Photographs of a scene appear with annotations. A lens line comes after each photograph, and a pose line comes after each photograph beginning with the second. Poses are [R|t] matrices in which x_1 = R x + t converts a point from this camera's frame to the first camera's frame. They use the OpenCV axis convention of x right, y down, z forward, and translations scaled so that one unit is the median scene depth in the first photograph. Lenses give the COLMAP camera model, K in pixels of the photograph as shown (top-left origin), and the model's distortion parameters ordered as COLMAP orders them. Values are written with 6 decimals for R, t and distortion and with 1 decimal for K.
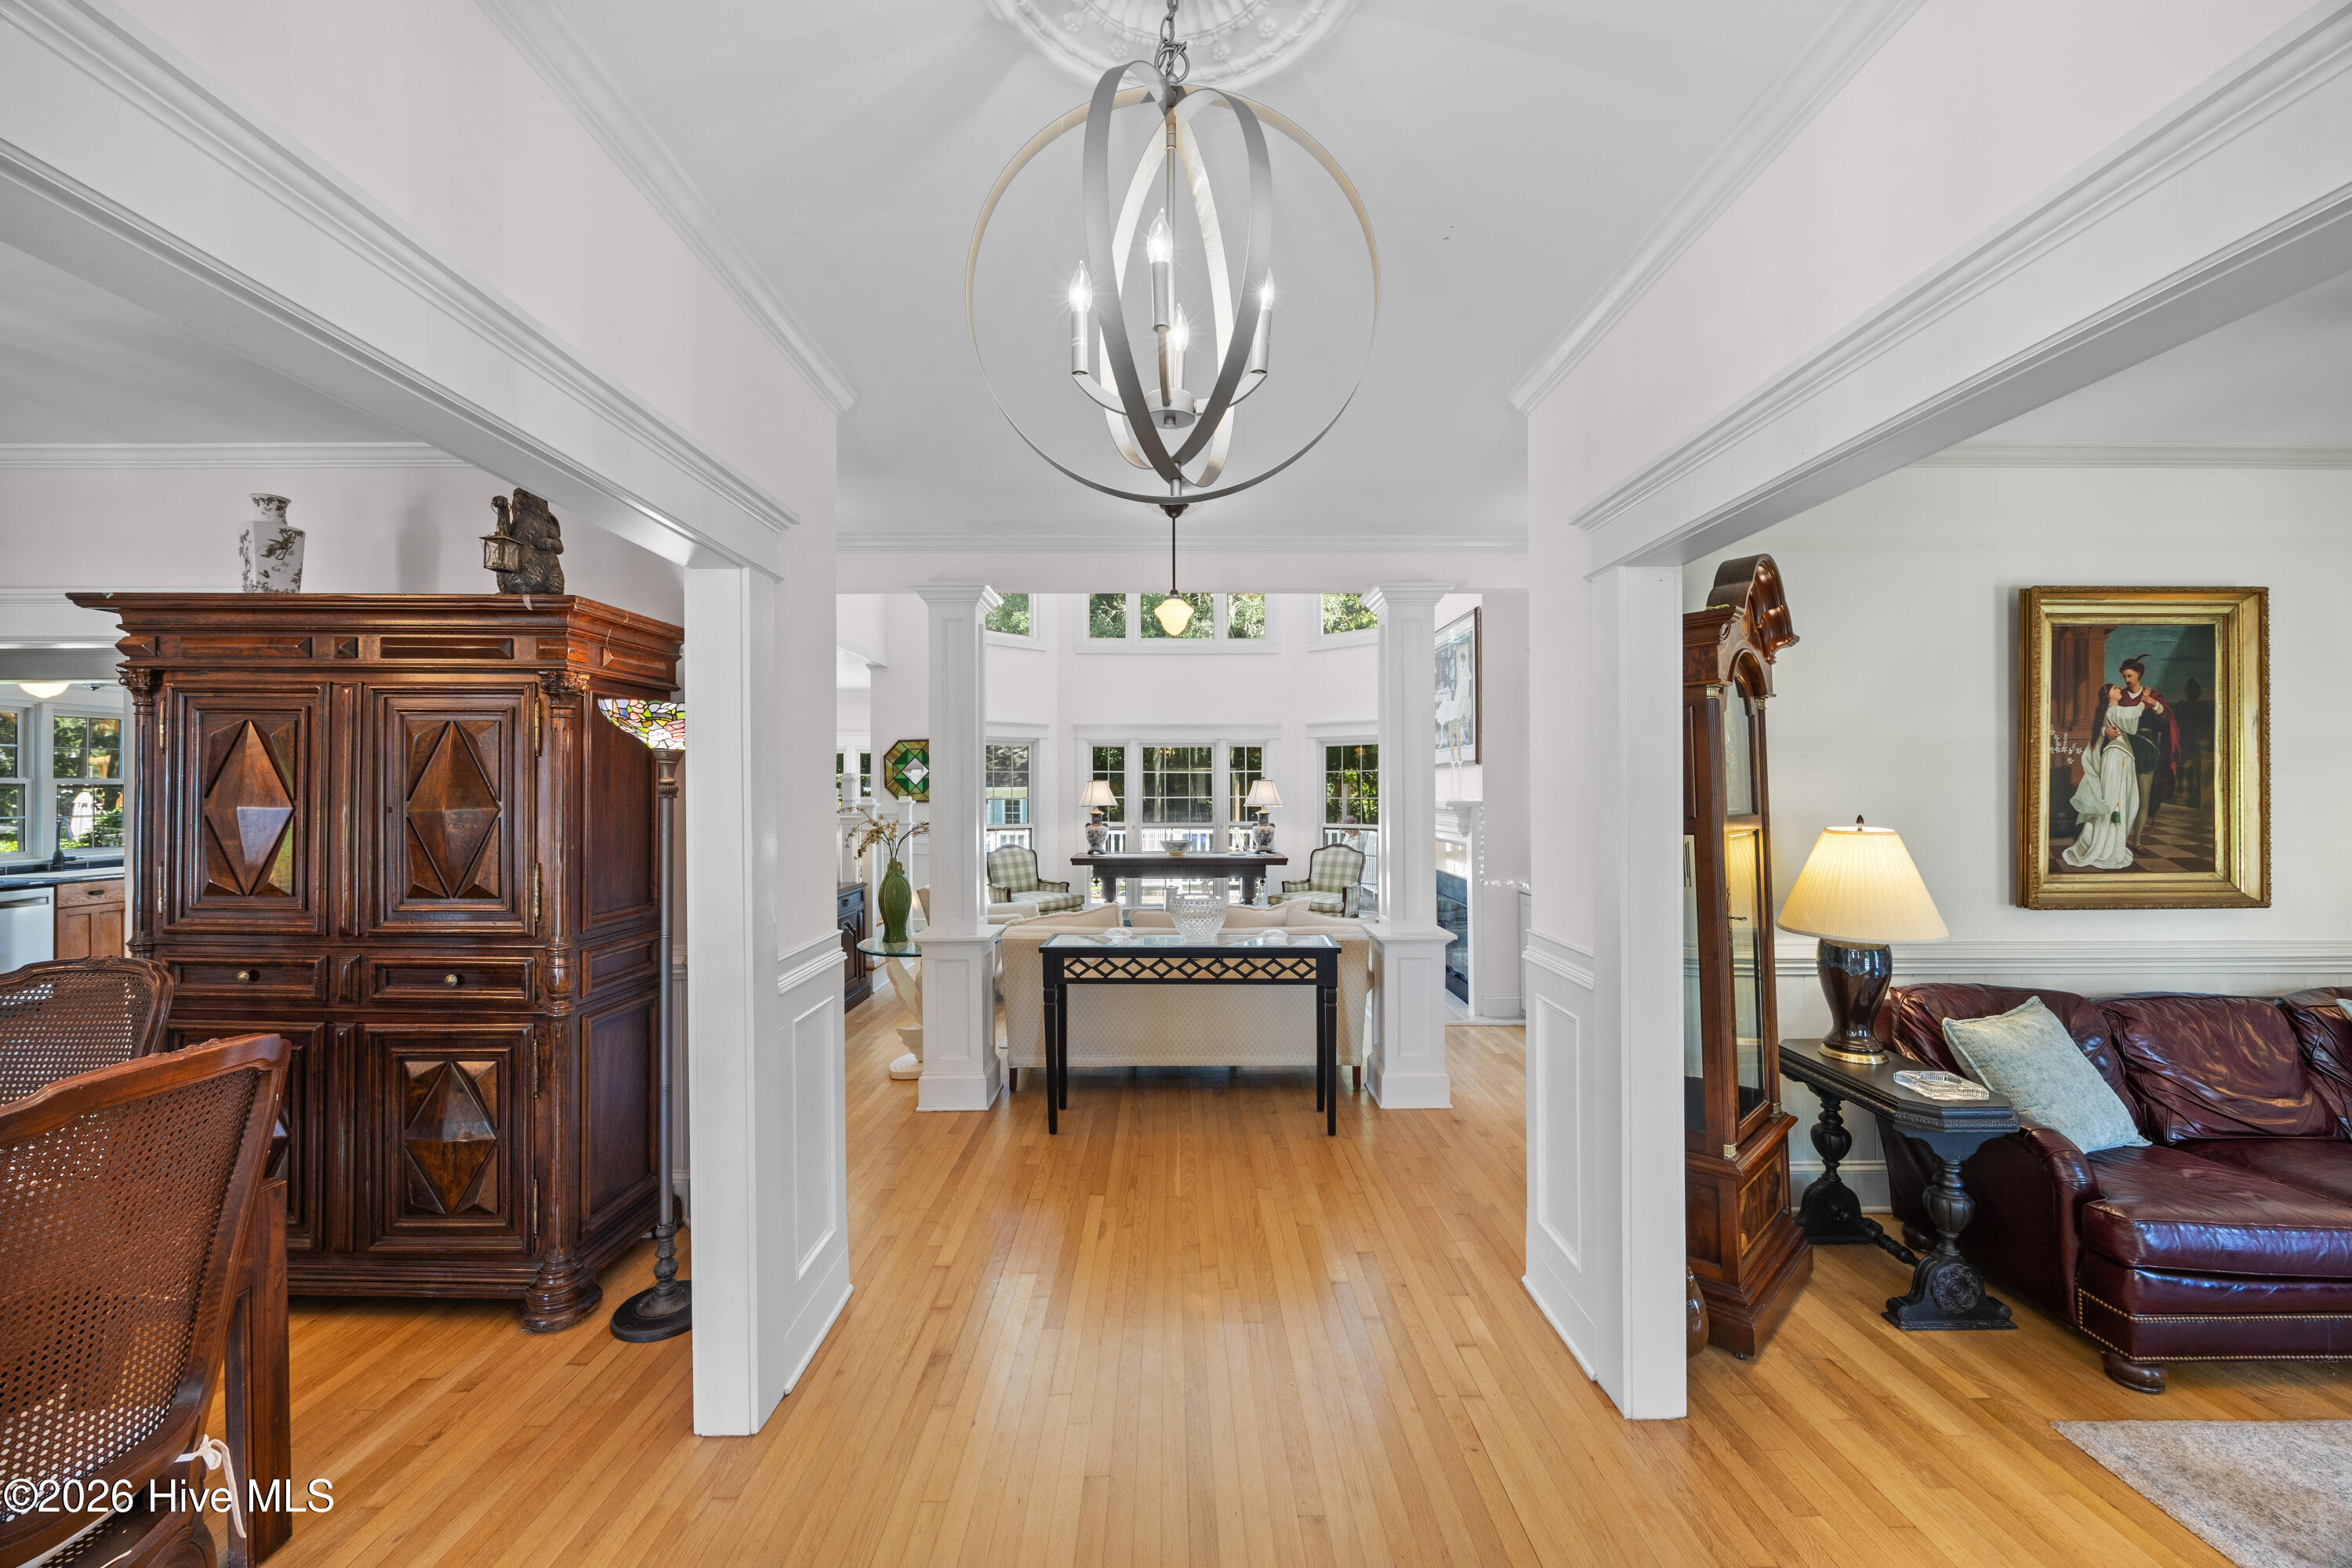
lens RADIAL K [[894.7, 0, 1176.5], [0, 894.7, 788.9], [0, 0, 1]] dist [-0.000069, 0.000264]
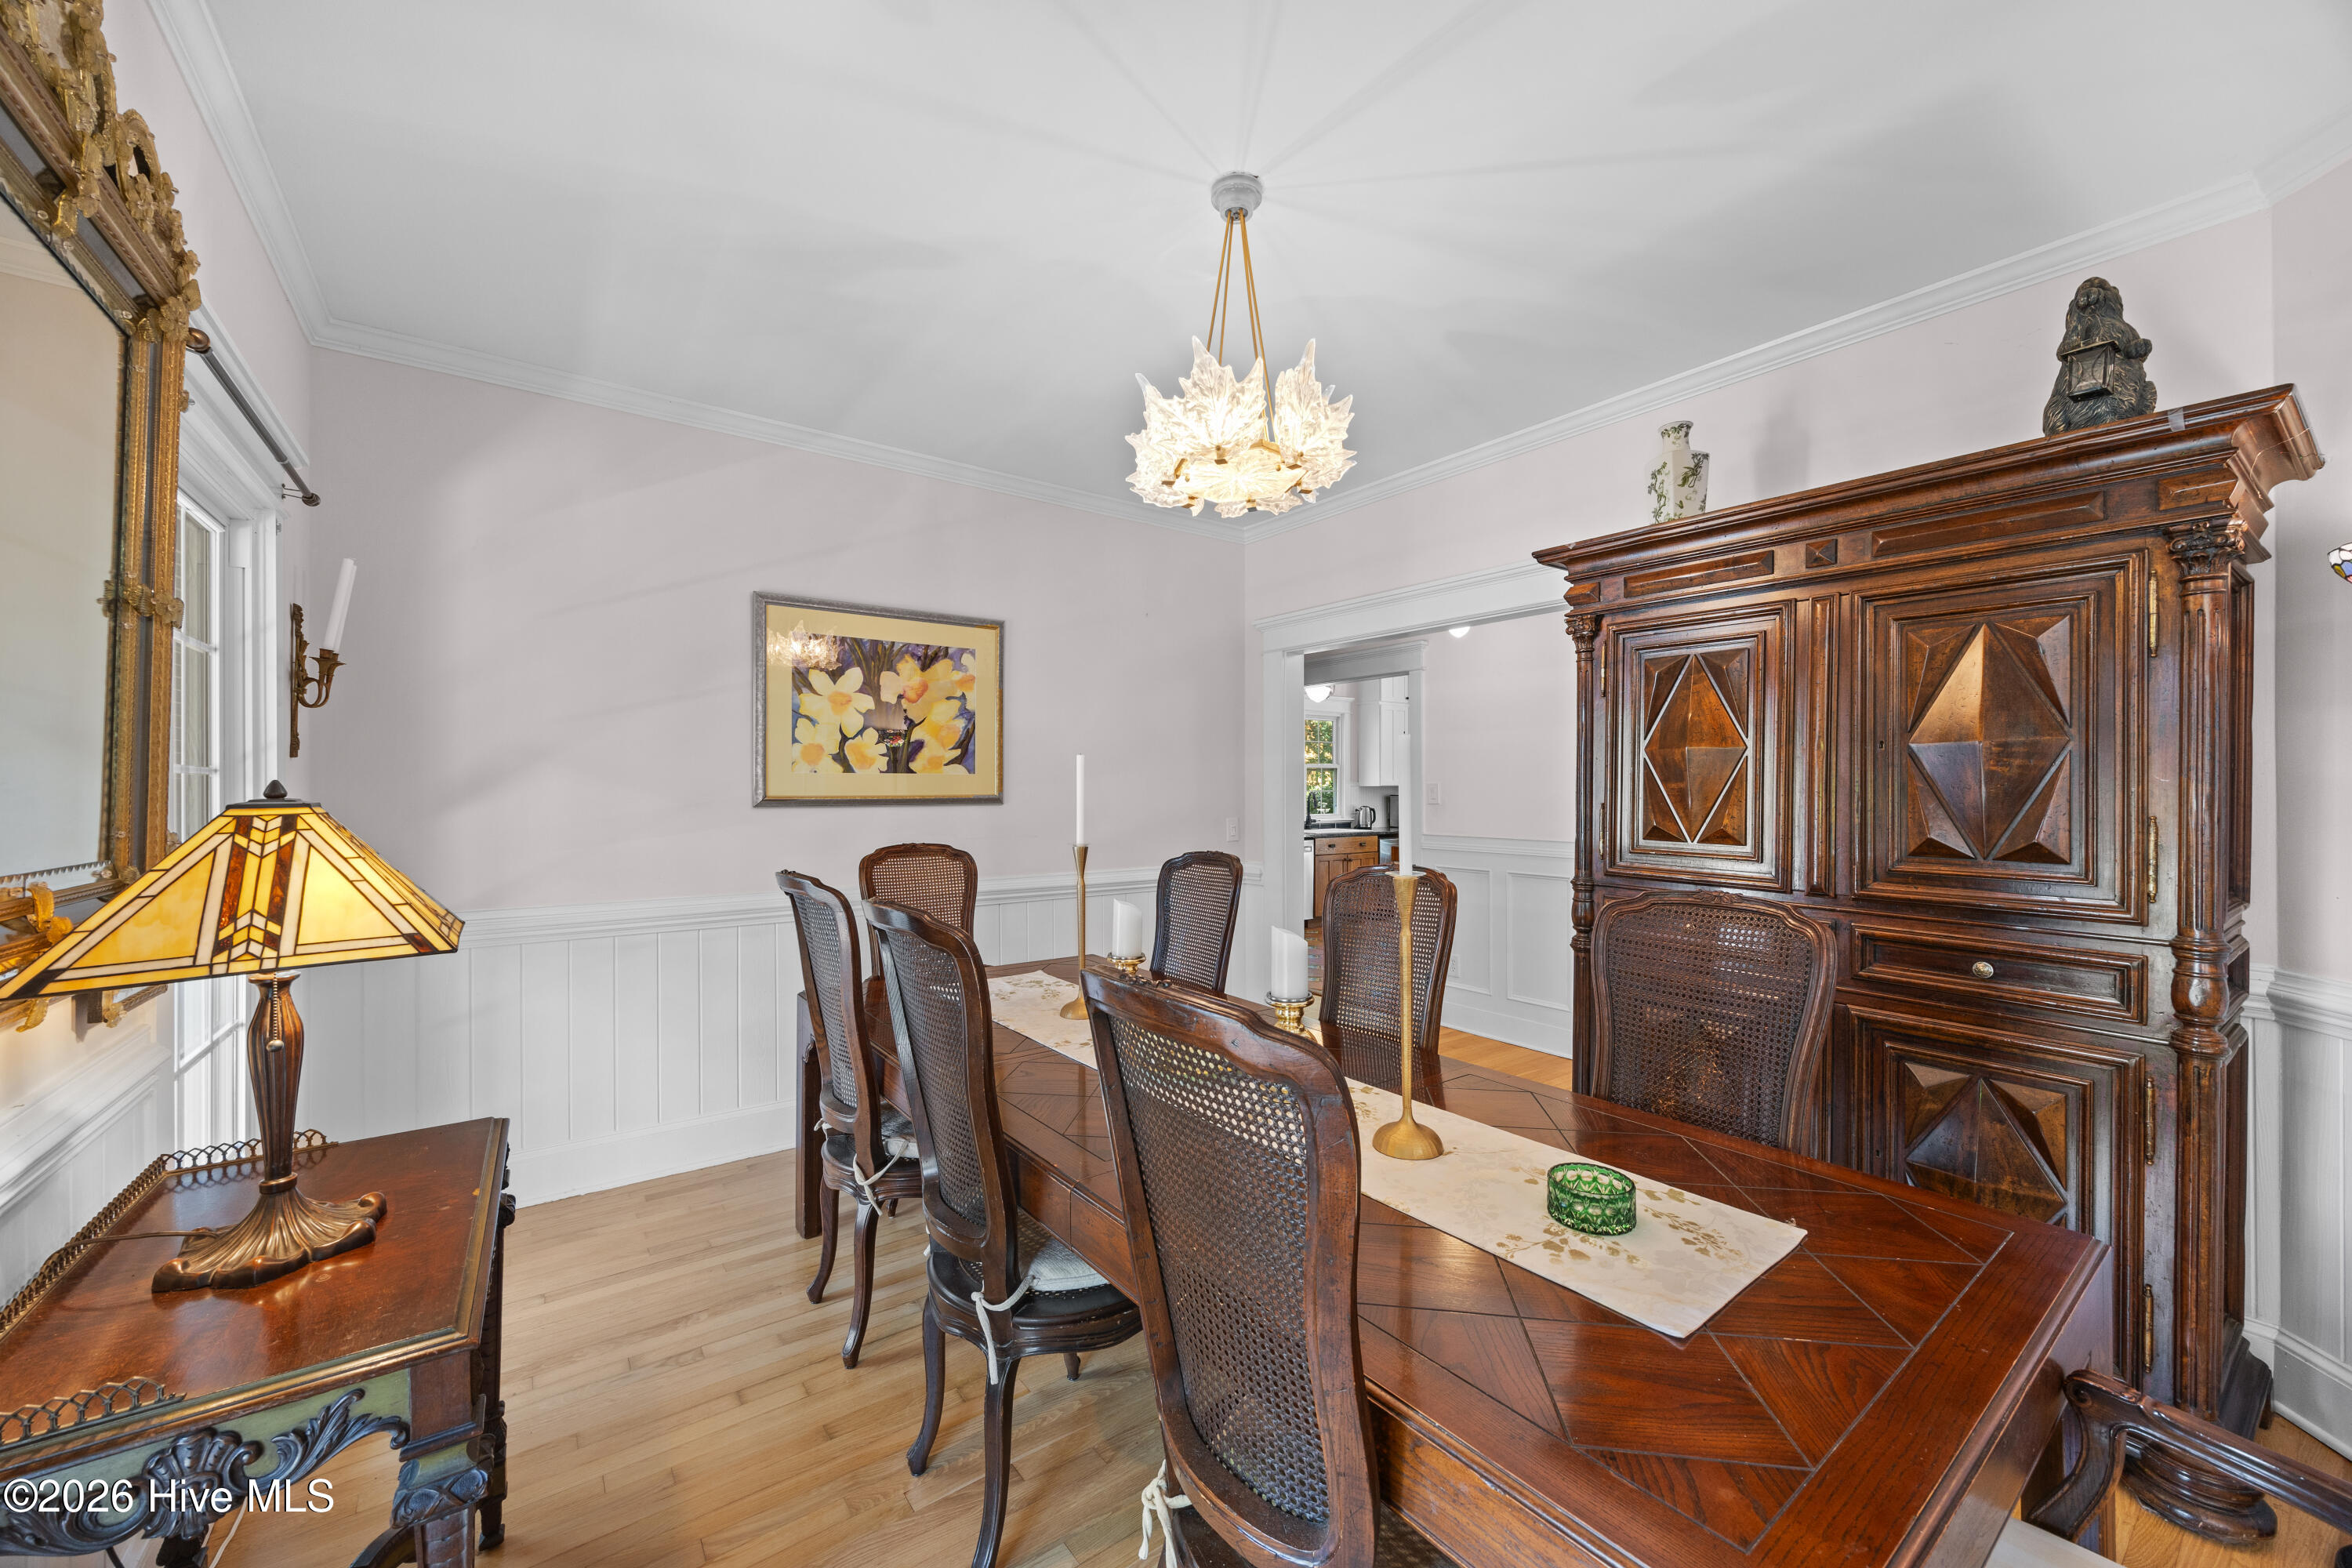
lens RADIAL K [[894.7, 0, 1170.3], [0, 894.7, 783.4], [0, 0, 1]] dist [-0.000069, 0.000264]
pose [[0.584960, 0.000007, -0.811062, -0.599985], [-0.004281, 0.999986, -0.003079, 0.063637], [0.811051, 0.005273, 0.584952, 0.012272]]
